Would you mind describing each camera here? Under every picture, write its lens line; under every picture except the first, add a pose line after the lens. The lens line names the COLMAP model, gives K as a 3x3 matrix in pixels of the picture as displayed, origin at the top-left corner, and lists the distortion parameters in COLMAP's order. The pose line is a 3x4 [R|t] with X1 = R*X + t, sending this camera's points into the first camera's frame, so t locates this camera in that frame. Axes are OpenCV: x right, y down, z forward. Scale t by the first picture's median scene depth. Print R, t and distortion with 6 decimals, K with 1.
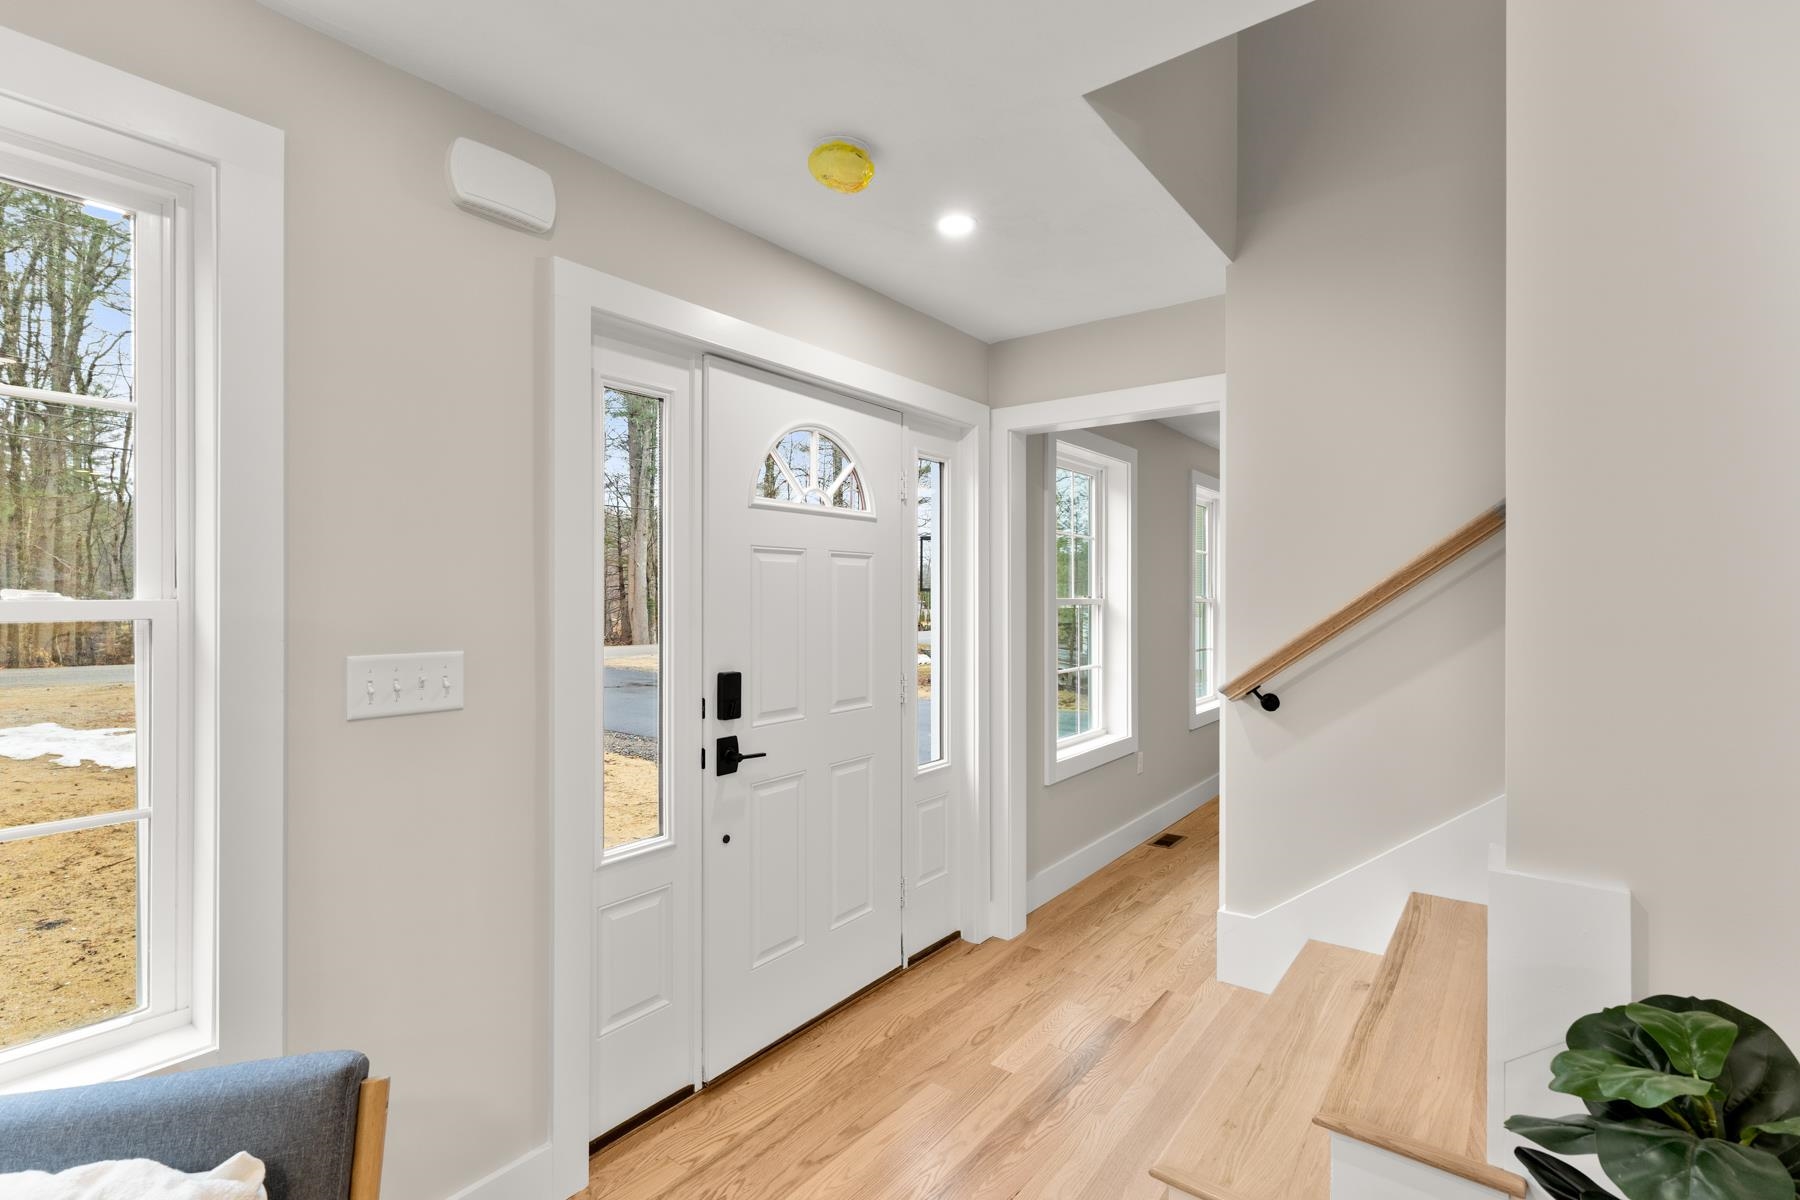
lens RADIAL K [[826.6, 0, 889.5], [0, 826.6, 594.5], [0, 0, 1]] dist [0.007170, -0.001091]
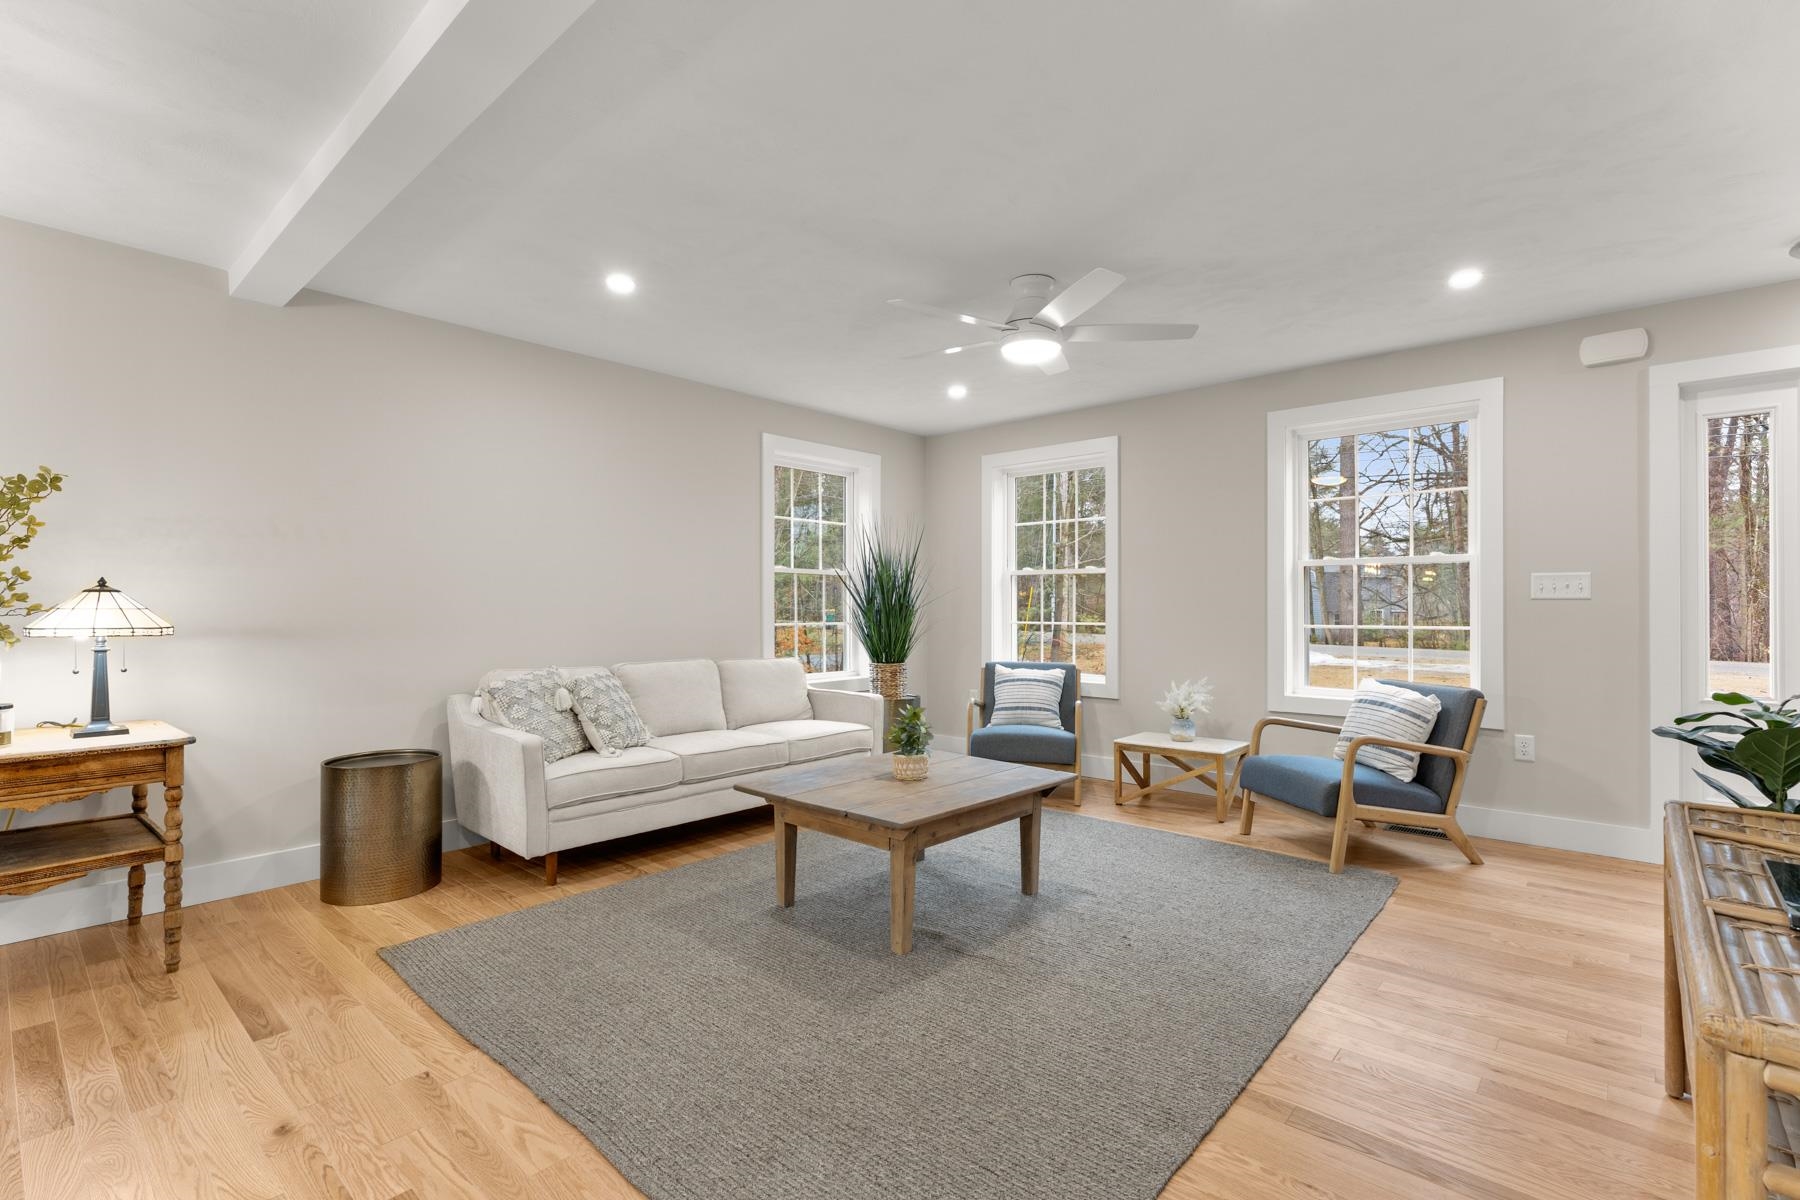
lens RADIAL K [[826.6, 0, 897.8], [0, 826.6, 607.1], [0, 0, 1]] dist [0.007170, -0.001091]
pose [[-0.062584, 0.000541, -0.998040, 1.277551], [0.004570, 0.999990, 0.000255, 0.110020], [0.998029, -0.004545, -0.062585, -0.485106]]
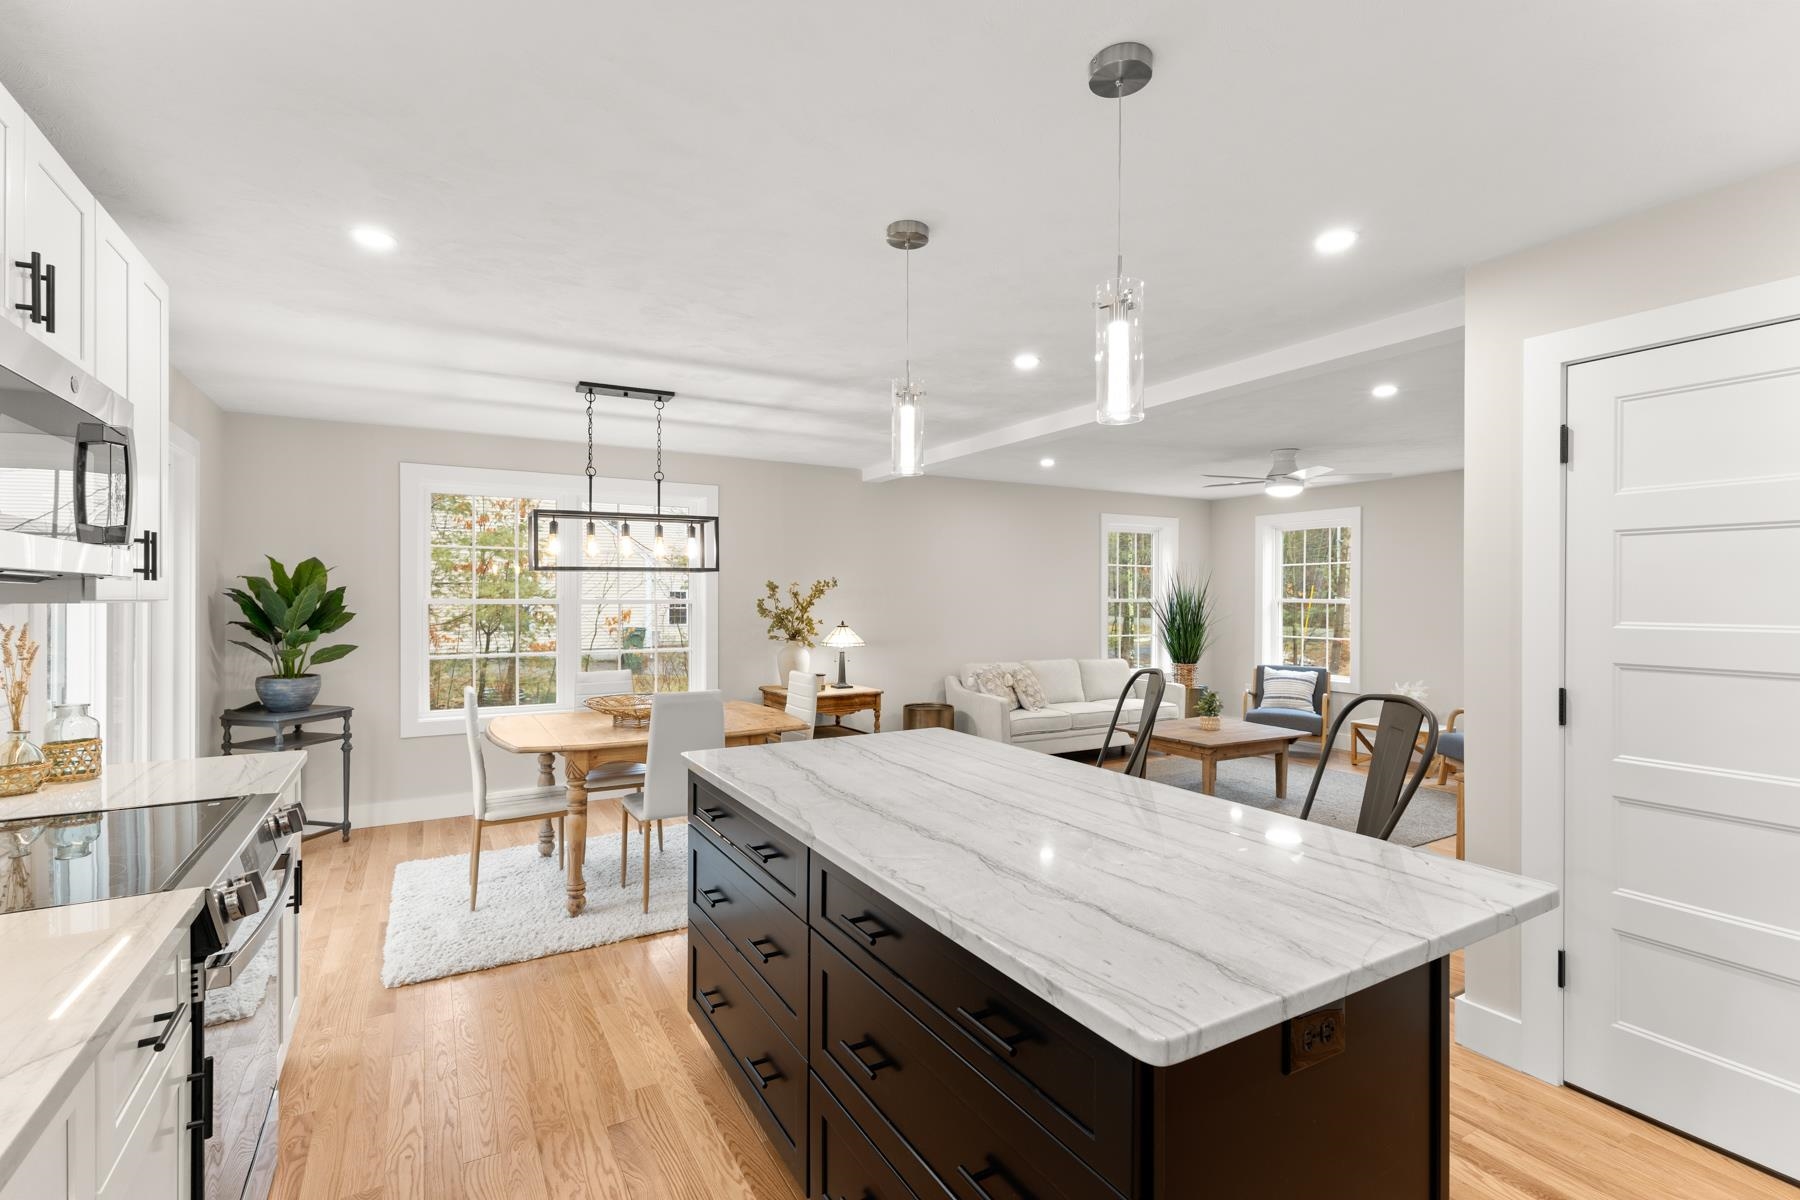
lens RADIAL K [[826.6, 0, 893.8], [0, 826.6, 595.1], [0, 0, 1]] dist [0.007170, -0.001091]
pose [[-0.370275, -0.000902, -0.928922, 2.579419], [0.001374, 0.999998, -0.001519, -0.010967], [0.928921, -0.001838, -0.370273, -0.510710]]
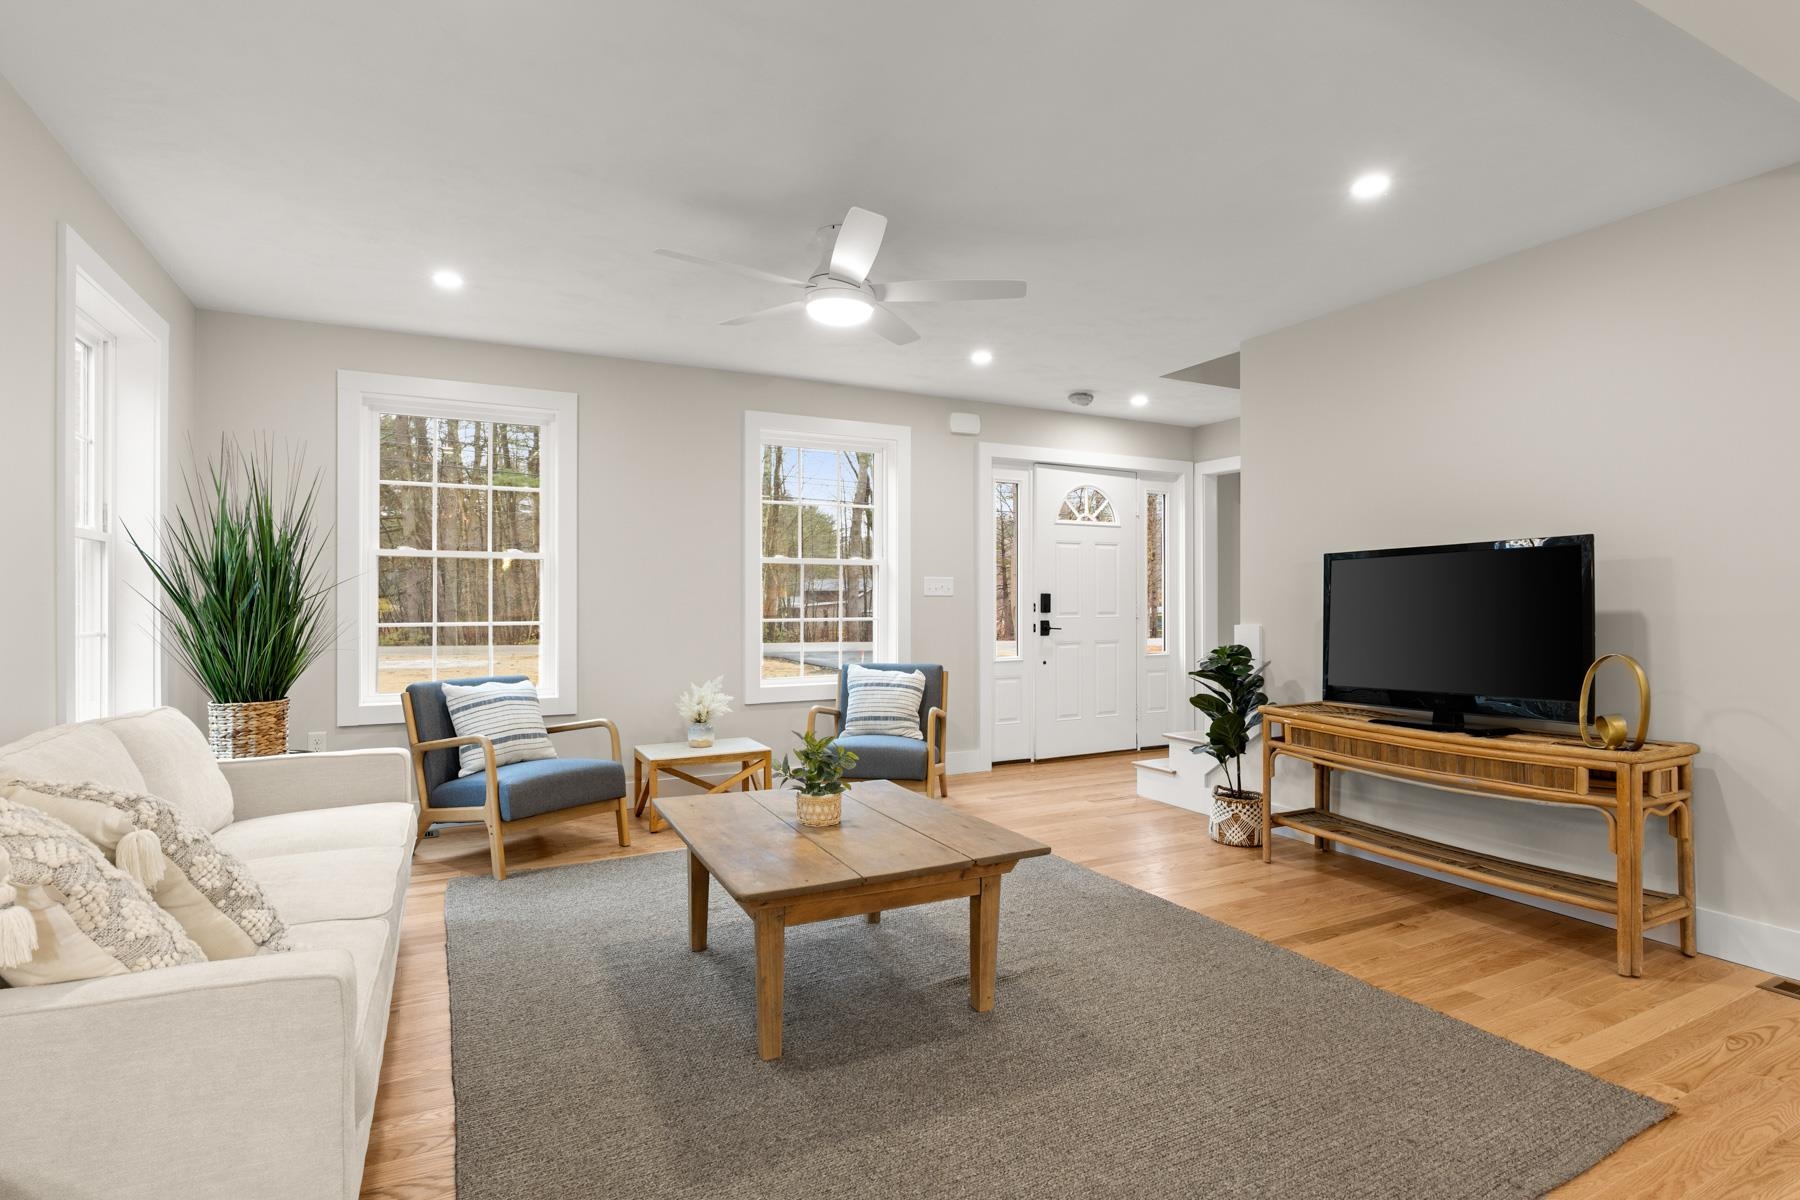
lens RADIAL K [[890.1, 0, 903.9], [0, 890.1, 601.8], [0, 0, 1]] dist [-0.014352, 0.001682]
pose [[0.910611, -0.001533, -0.413261, 0.496994], [0.003385, 0.999987, 0.003750, 0.106719], [0.413250, -0.004813, 0.910605, -1.515930]]
